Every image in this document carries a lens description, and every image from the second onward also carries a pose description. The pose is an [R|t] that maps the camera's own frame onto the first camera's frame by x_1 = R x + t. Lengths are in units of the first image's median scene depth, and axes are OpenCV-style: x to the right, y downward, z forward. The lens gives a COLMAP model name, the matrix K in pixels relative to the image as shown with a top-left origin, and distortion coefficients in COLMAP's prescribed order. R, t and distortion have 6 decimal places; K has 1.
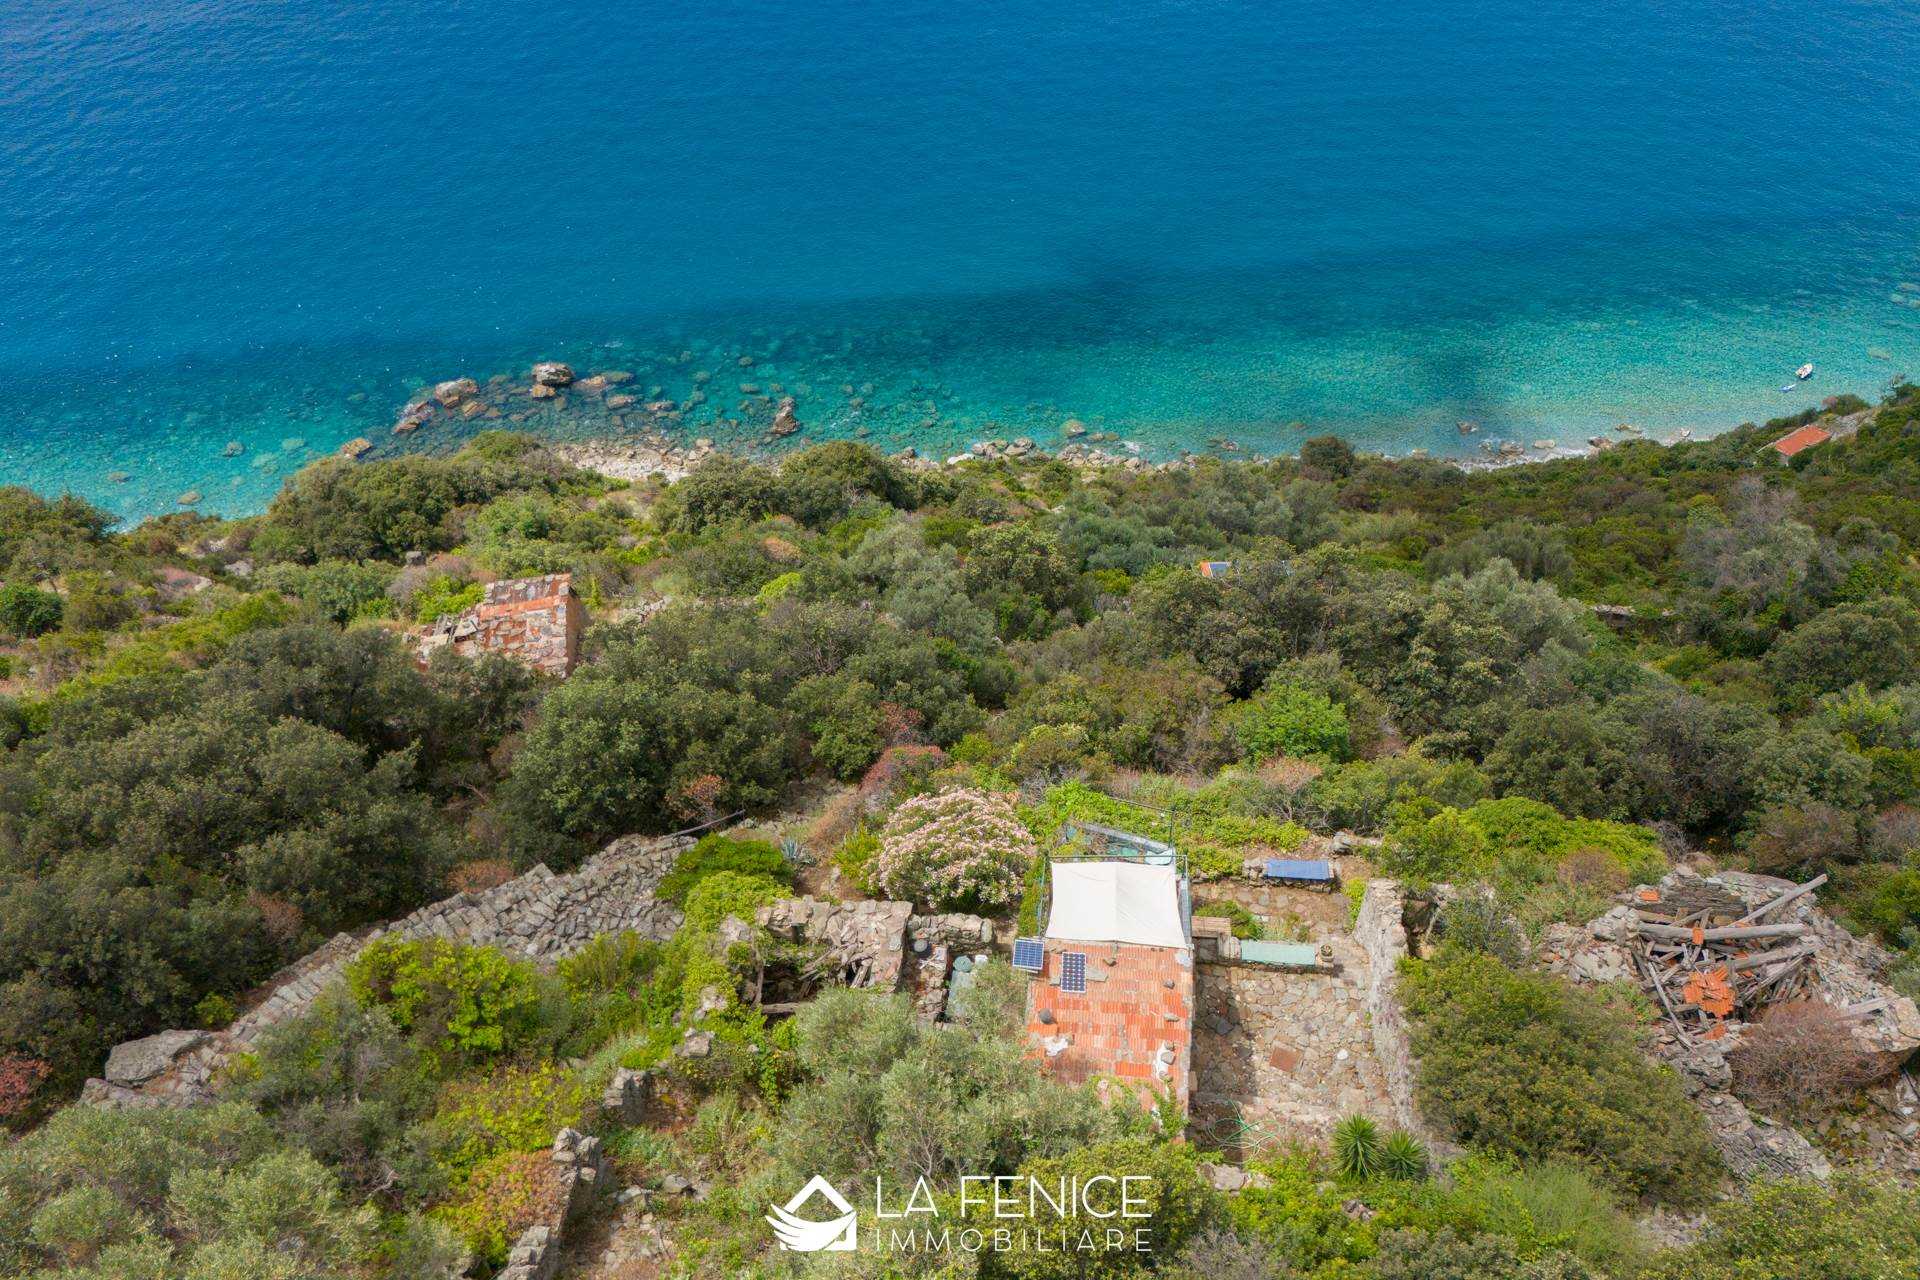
lens RADIAL K [[1414.9, 0, 967.3], [0, 1414.9, 650.5], [0, 0, 1]] dist [0.050179, -0.046812]
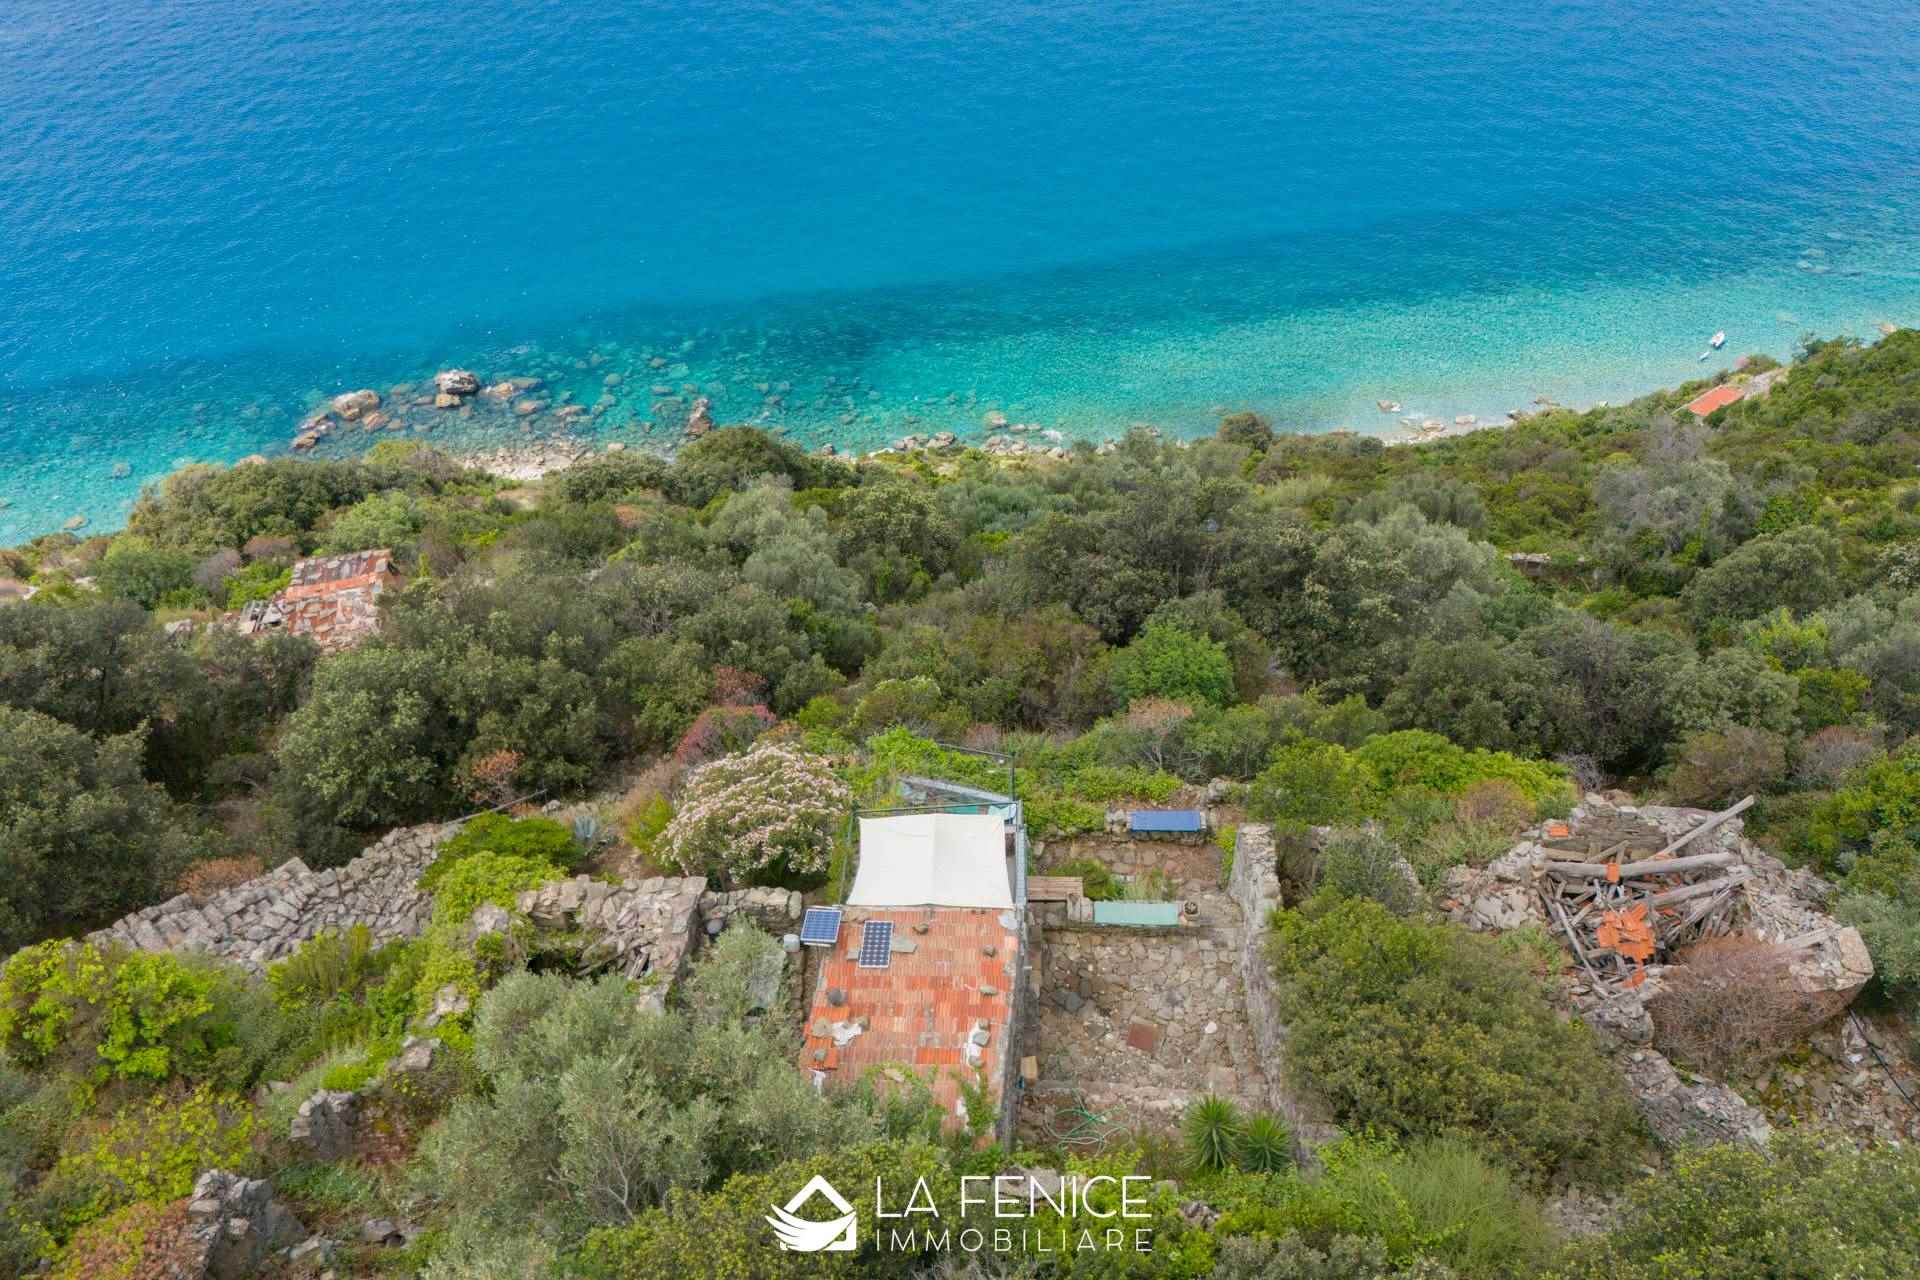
lens RADIAL K [[1415.1, 0, 968.4], [0, 1415.1, 641.0], [0, 0, 1]] dist [0.042376, -0.025826]
pose [[0.998384, -0.041049, 0.039302, 0.080445], [0.041480, 0.999087, -0.010225, 0.046406], [-0.038846, 0.011839, 0.999175, 0.127582]]
